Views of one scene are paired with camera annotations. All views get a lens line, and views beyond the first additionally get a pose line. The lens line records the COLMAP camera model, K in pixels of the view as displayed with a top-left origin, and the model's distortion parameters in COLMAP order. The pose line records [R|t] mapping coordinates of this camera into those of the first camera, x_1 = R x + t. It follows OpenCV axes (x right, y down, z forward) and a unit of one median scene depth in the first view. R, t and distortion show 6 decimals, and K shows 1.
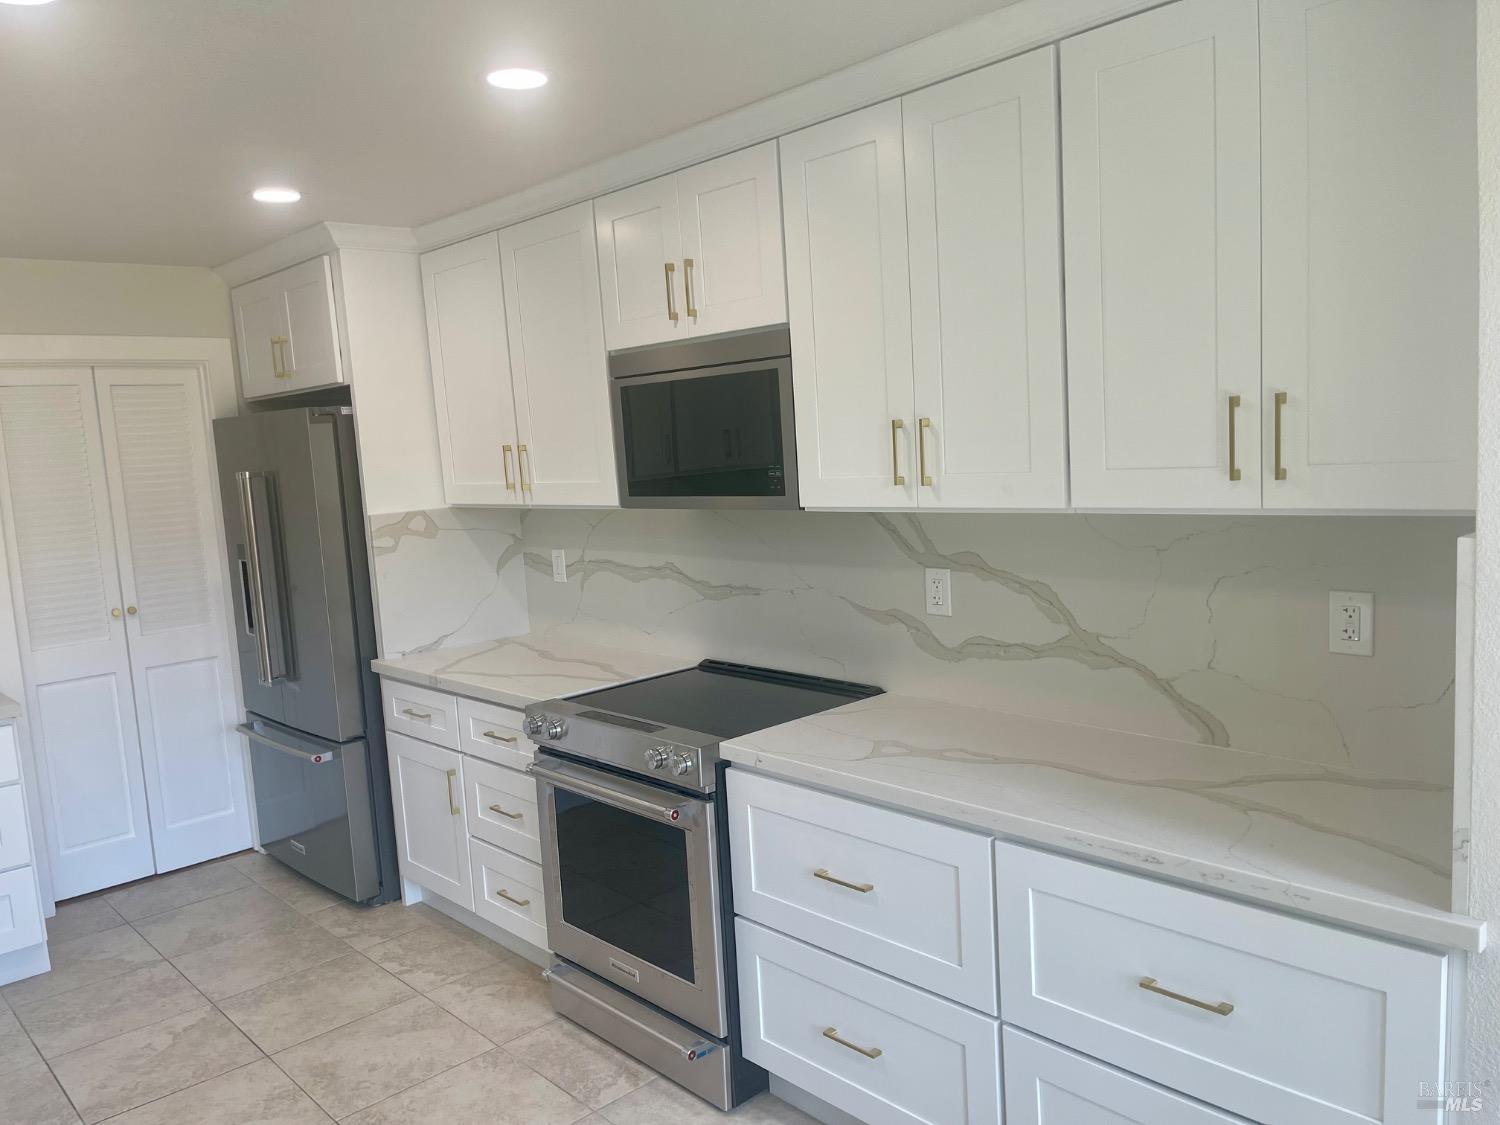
lens RADIAL K [[1128.1, 0, 755.8], [0, 1128.1, 572.7], [0, 0, 1]] dist [0.075353, -0.099231]
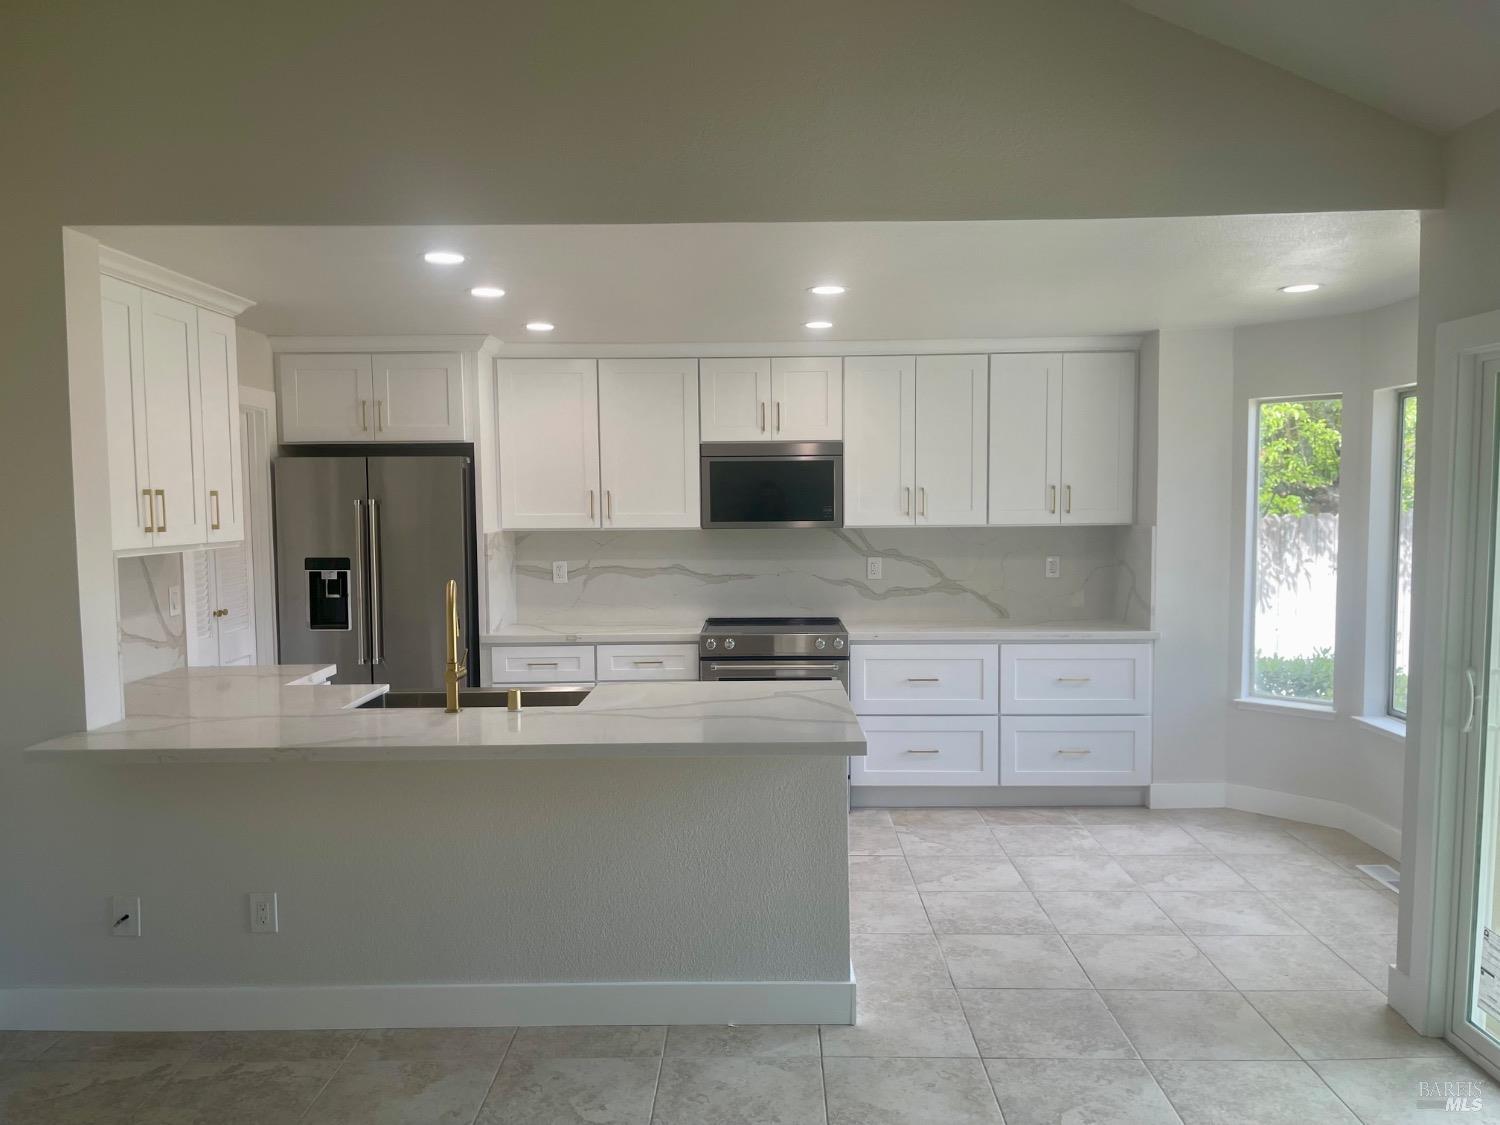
lens RADIAL K [[1128.1, 0, 750.7], [0, 1128.1, 574.2], [0, 0, 1]] dist [0.075353, -0.099231]
pose [[0.696277, 0.003152, 0.717766, -1.384488], [0.054657, 0.996854, -0.057398, 0.124548], [-0.715689, 0.079196, 0.693914, -0.289823]]
